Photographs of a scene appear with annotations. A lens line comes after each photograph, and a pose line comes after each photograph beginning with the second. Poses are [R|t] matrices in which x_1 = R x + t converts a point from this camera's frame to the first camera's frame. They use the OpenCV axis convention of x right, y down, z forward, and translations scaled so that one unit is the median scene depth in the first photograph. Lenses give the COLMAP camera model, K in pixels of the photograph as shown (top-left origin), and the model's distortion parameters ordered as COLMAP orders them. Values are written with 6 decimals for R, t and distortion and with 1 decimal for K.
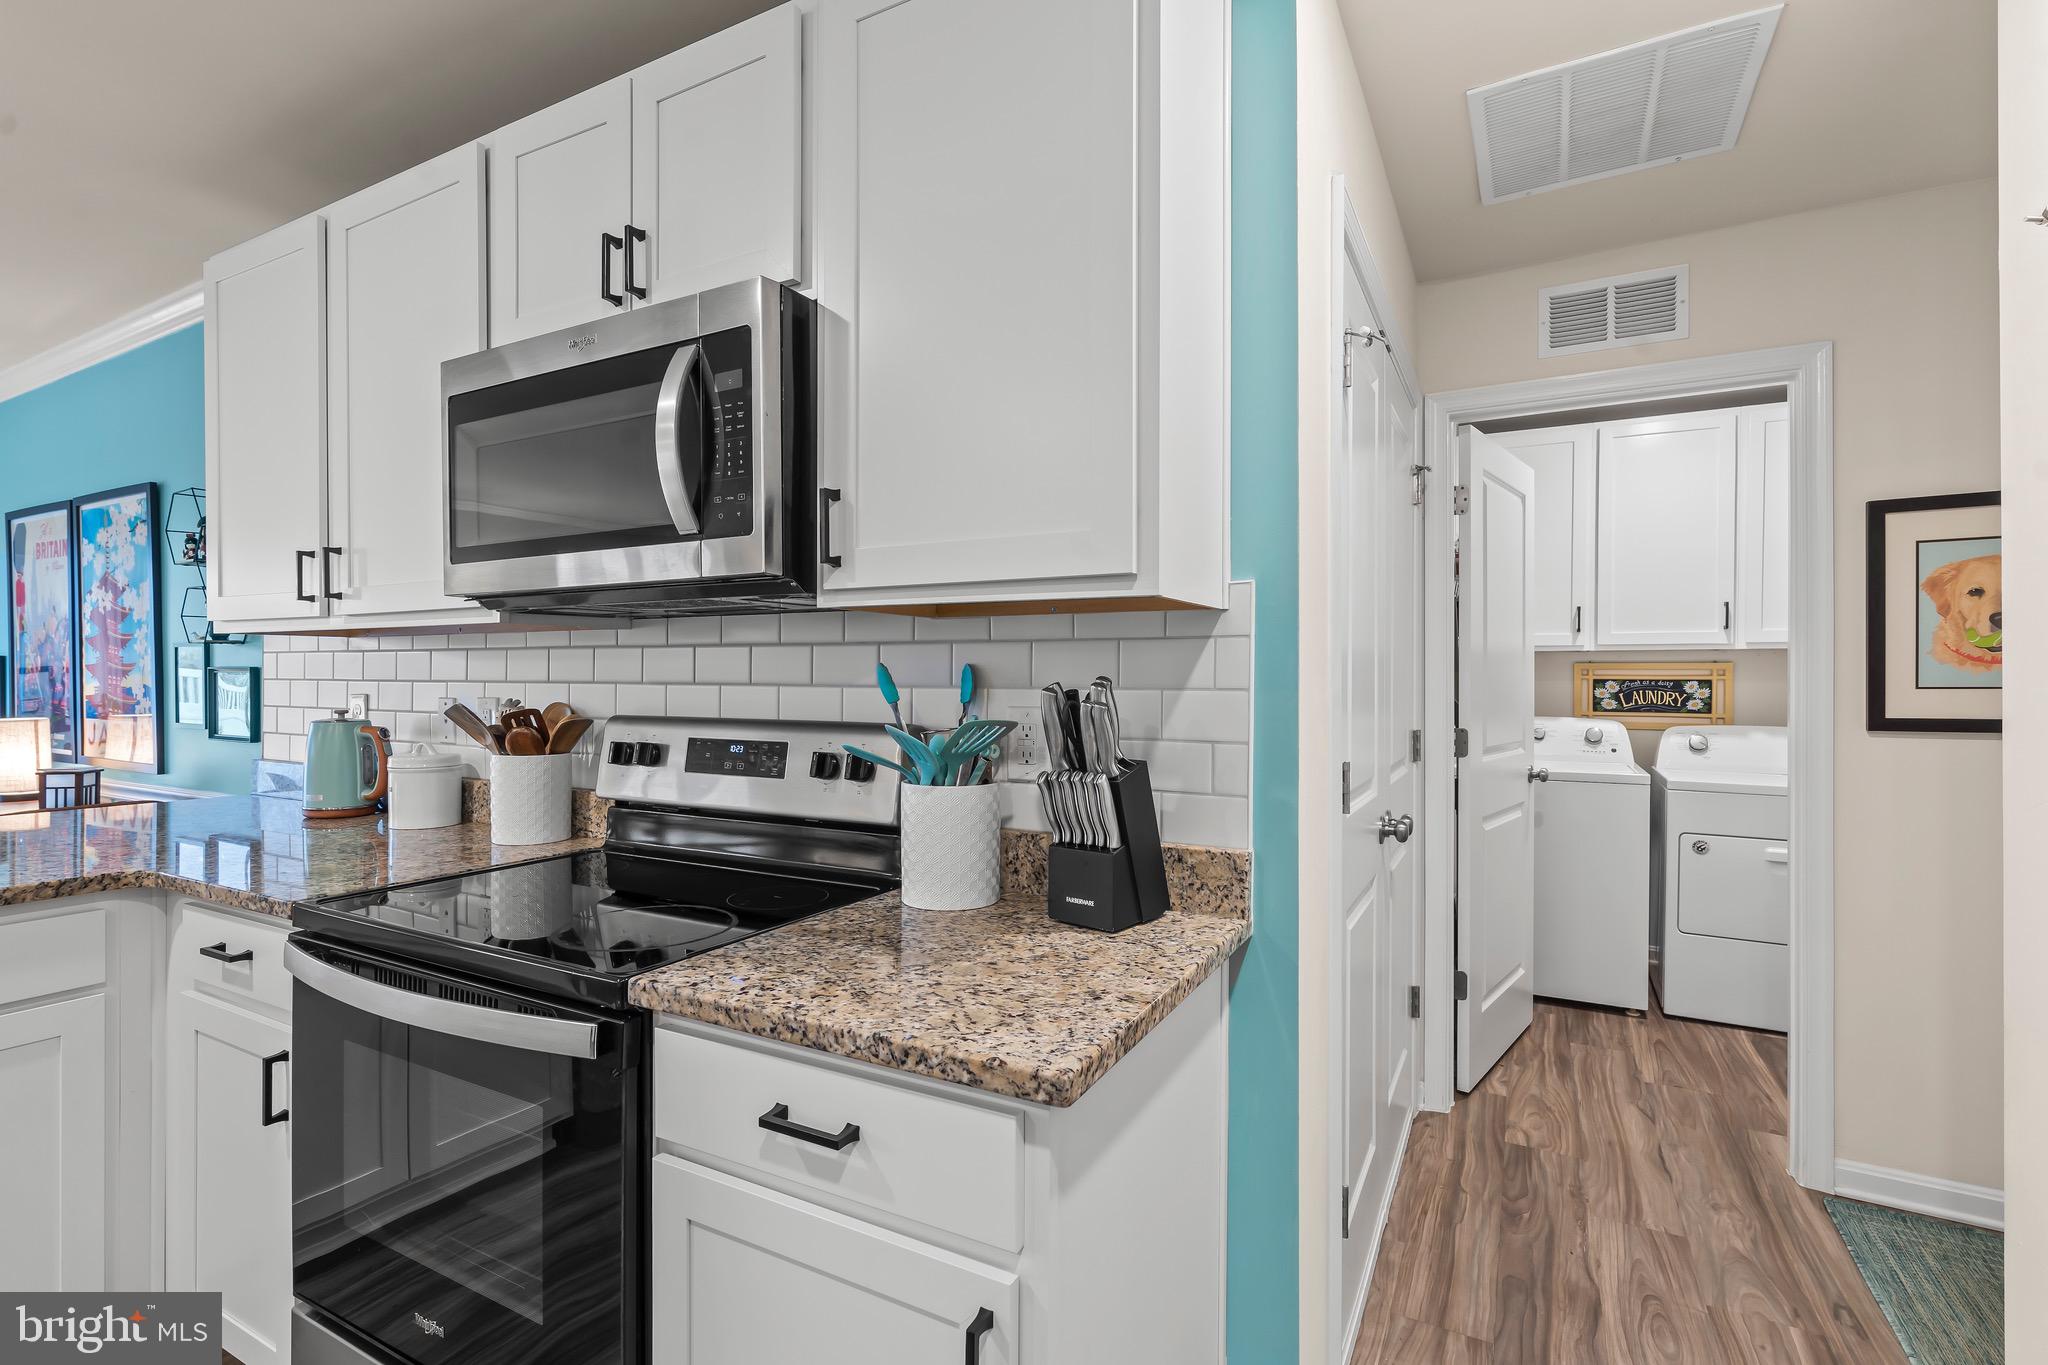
lens RADIAL K [[944.8, 0, 1029.0], [0, 944.8, 683.5], [0, 0, 1]] dist [-0.007160, 0.002032]
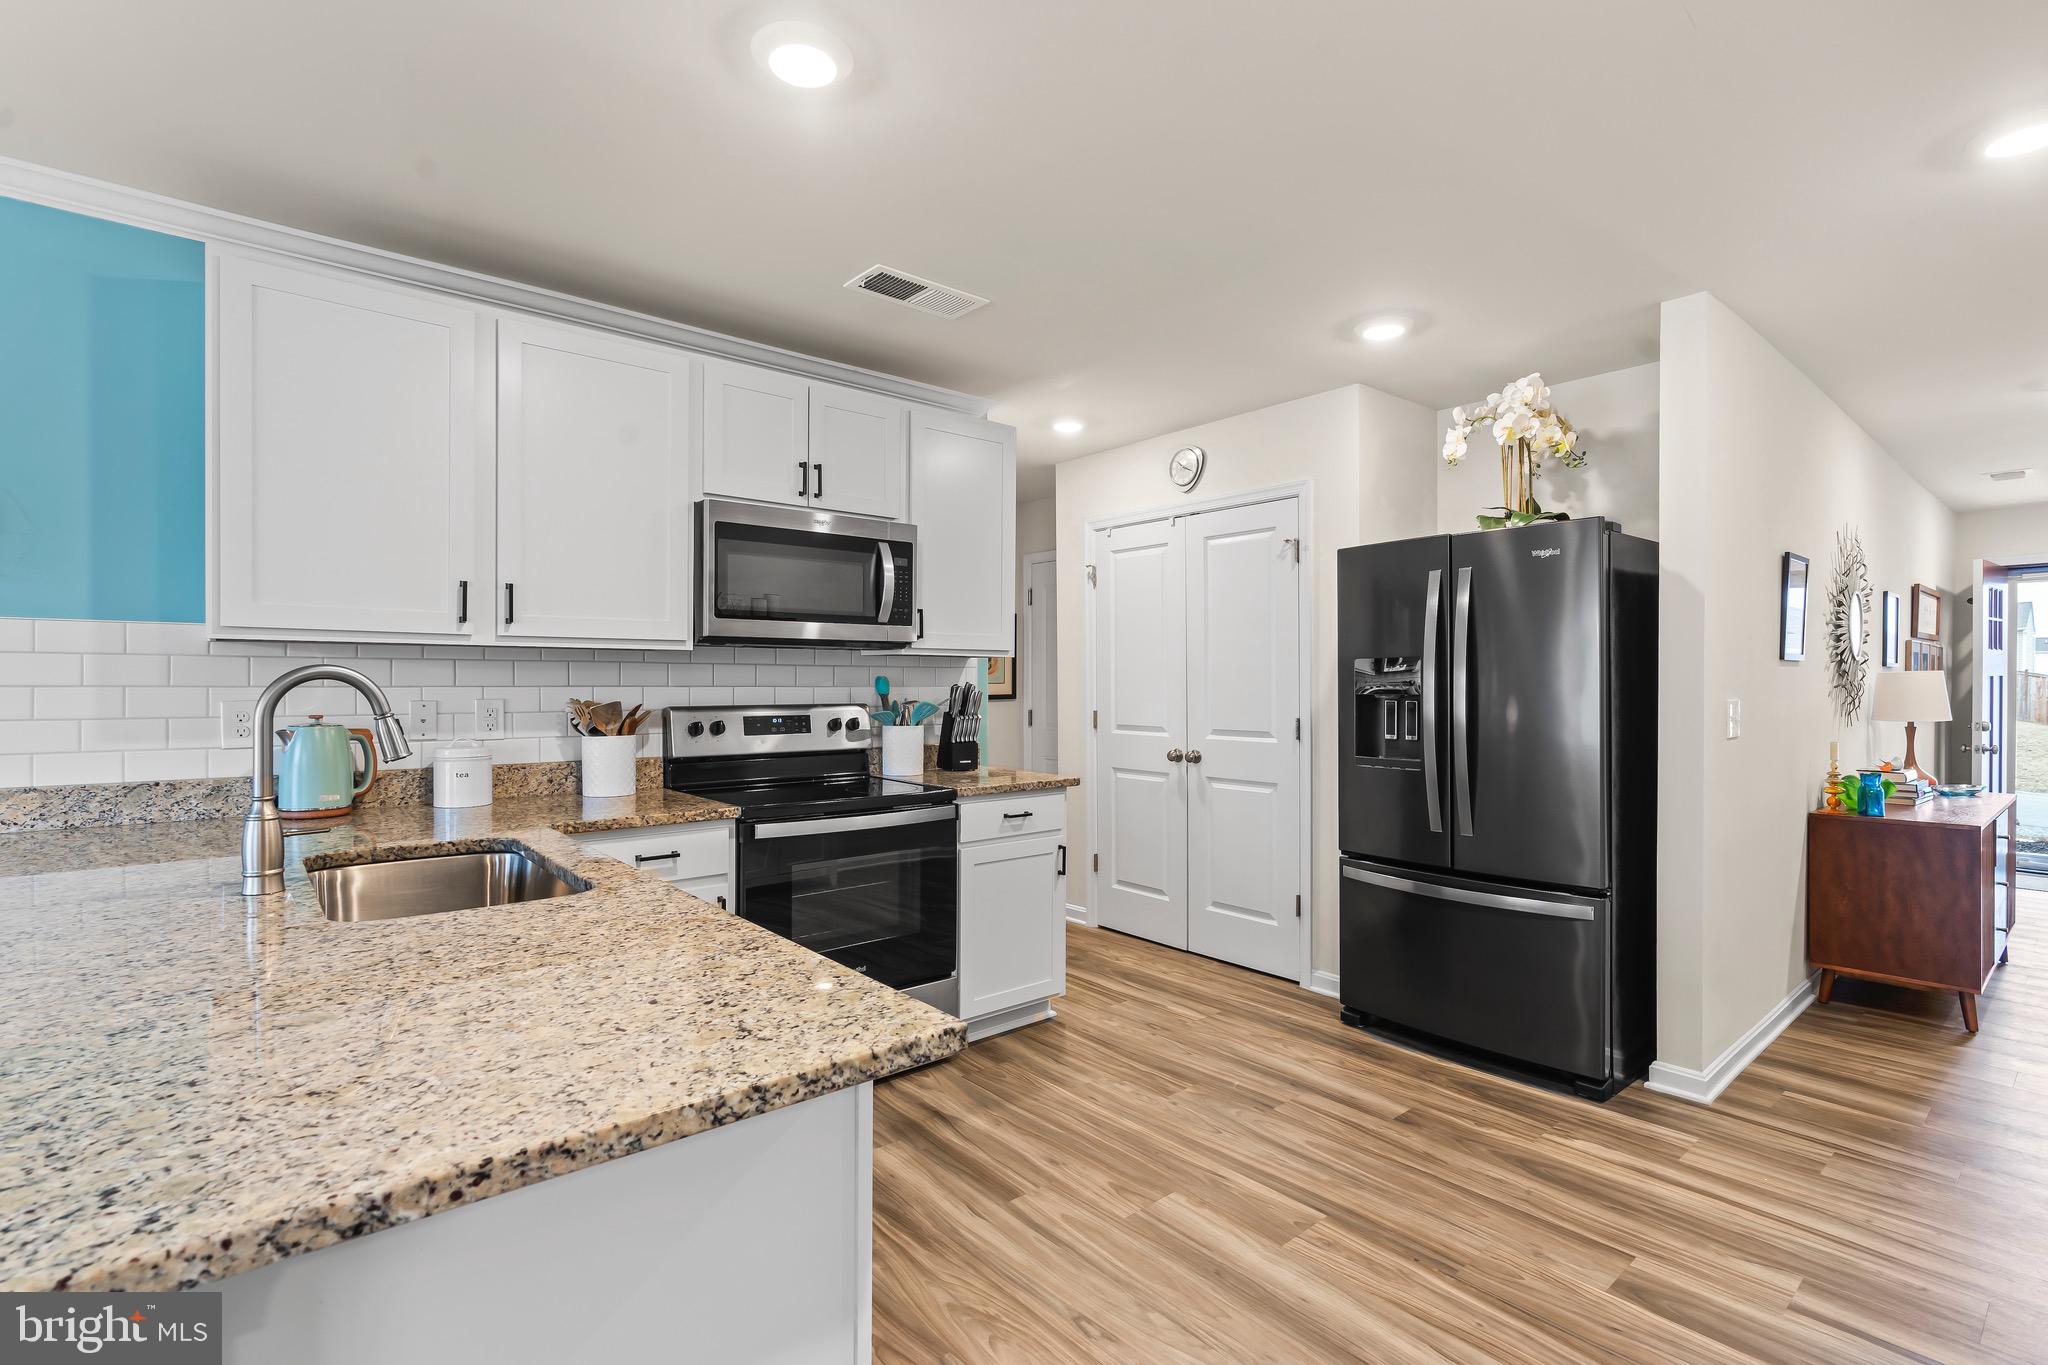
lens RADIAL K [[944.8, 0, 1023.6], [0, 944.8, 688.5], [0, 0, 1]] dist [-0.007160, 0.002032]
pose [[0.369118, -0.010094, 0.929328, -2.130465], [0.004037, 0.999949, 0.009257, -0.011757], [-0.929374, 0.000335, 0.369140, -0.172561]]
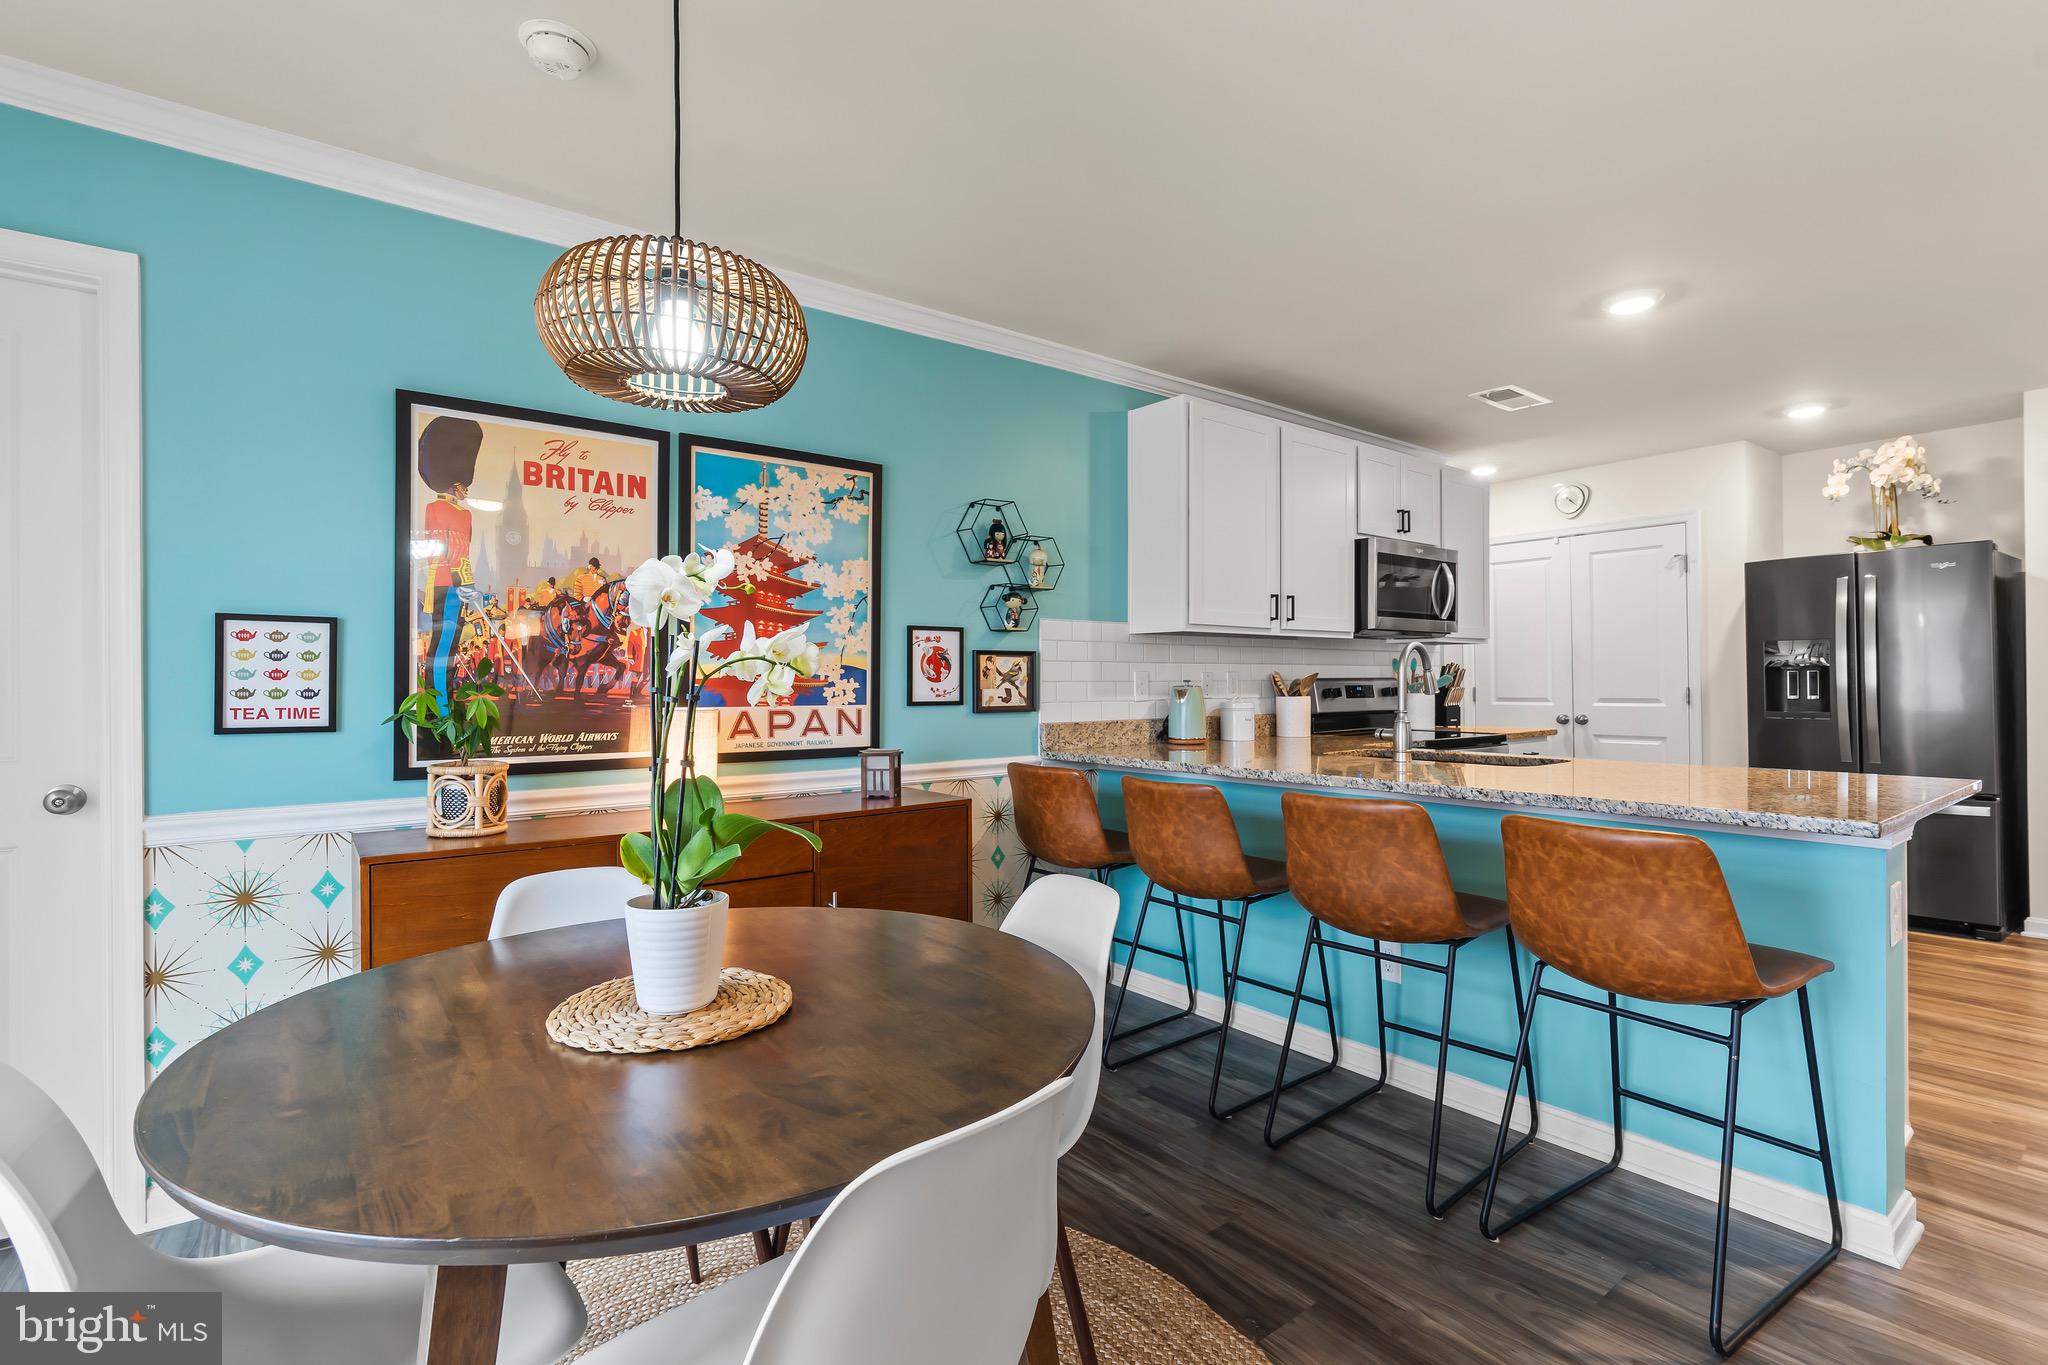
lens RADIAL K [[944.8, 0, 1017.3], [0, 944.8, 676.9], [0, 0, 1]] dist [-0.007160, 0.002032]
pose [[0.406226, -0.000989, 0.913772, -3.577306], [0.013090, 0.999903, -0.004737, 0.040693], [-0.913679, 0.013886, 0.406199, 0.904948]]
